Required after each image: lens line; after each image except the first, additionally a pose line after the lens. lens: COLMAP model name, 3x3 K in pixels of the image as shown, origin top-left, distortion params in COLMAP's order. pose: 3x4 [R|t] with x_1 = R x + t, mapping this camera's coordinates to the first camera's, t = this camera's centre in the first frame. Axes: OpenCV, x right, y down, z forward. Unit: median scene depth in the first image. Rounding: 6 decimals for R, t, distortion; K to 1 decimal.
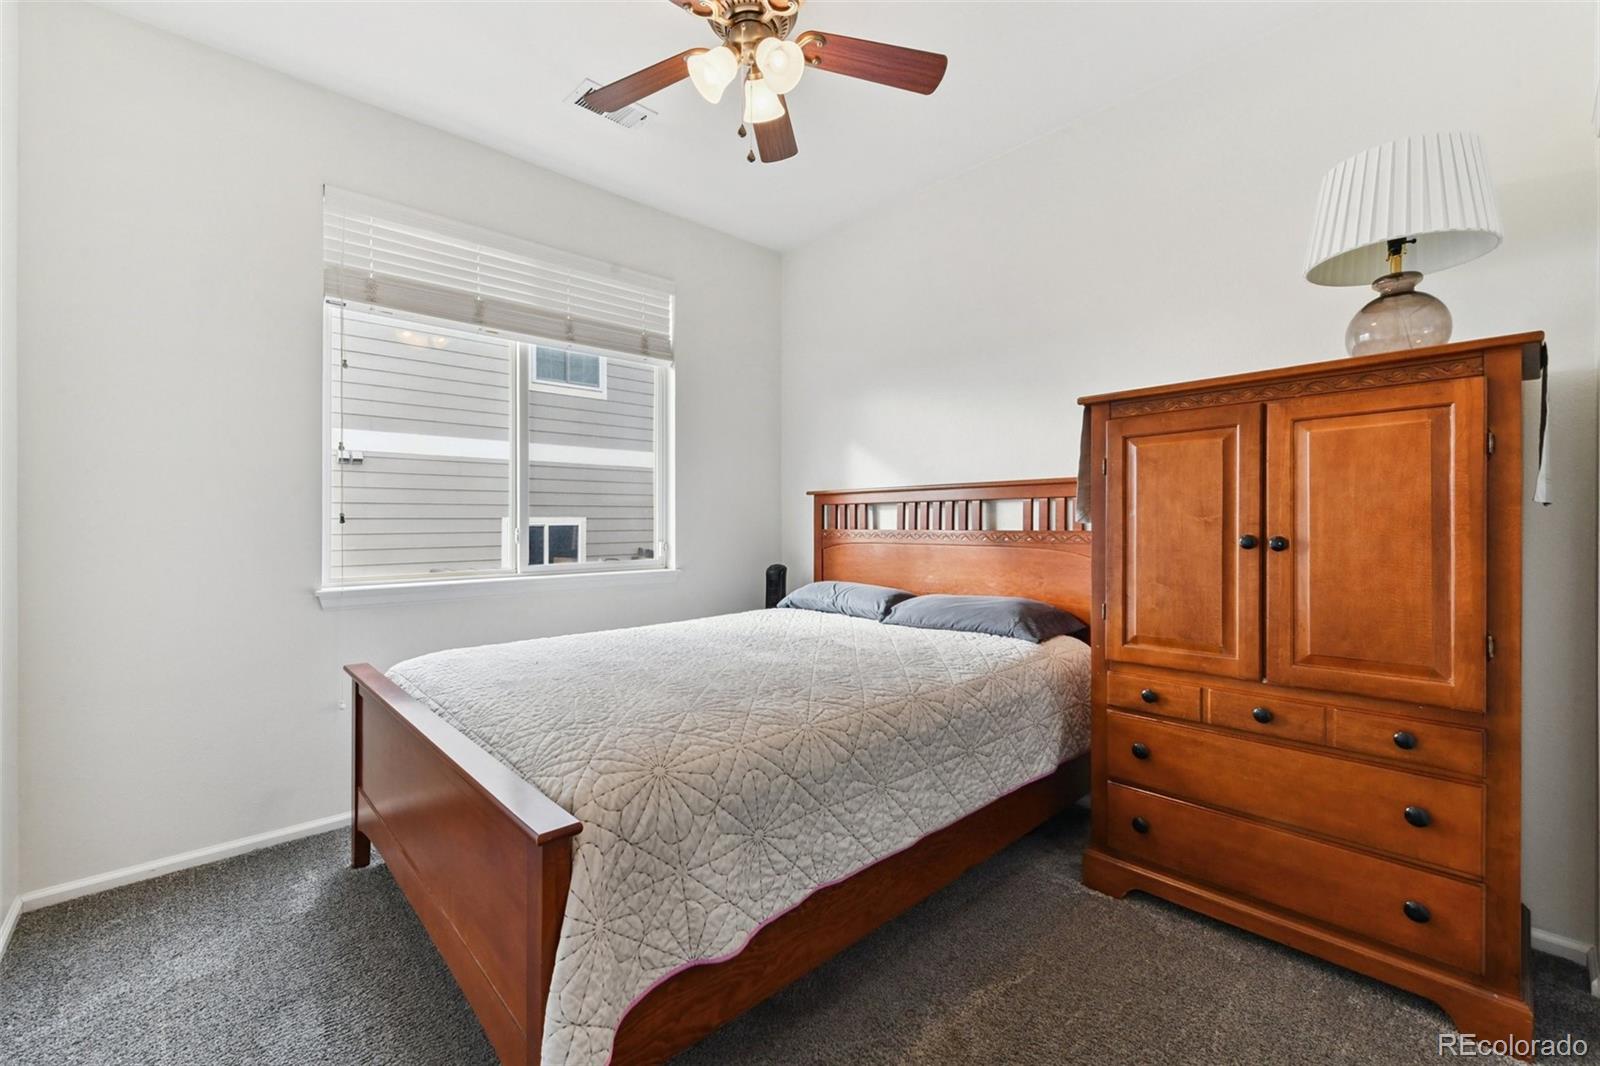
lens RADIAL K [[668.9, 0, 800.0], [0, 668.9, 533.0], [0, 0, 1]] dist [-0.001612, -0.000280]
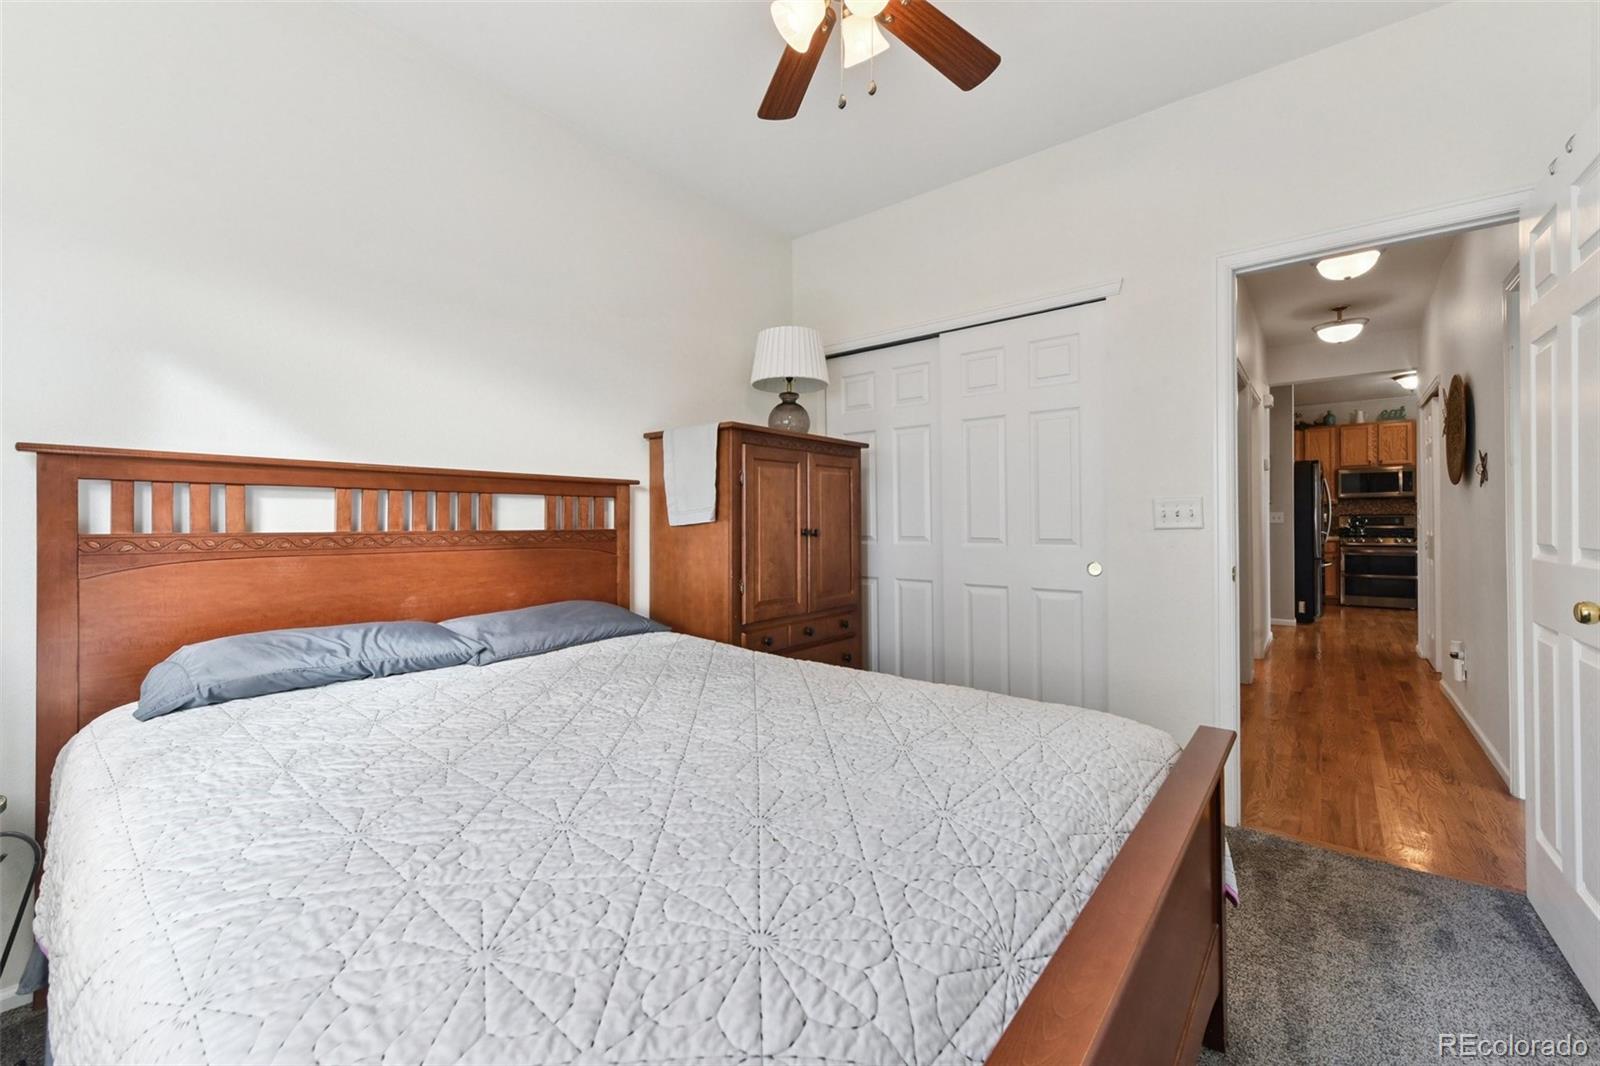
lens RADIAL K [[636.6, 0, 800.0], [0, 636.6, 533.0], [0, 0, 1]] dist [0.011104, -0.000044]
pose [[-0.127057, -0.015522, 0.991774, -0.856918], [0.017396, 0.999689, 0.017875, -0.012889], [-0.991743, 0.019524, -0.126747, 1.119425]]
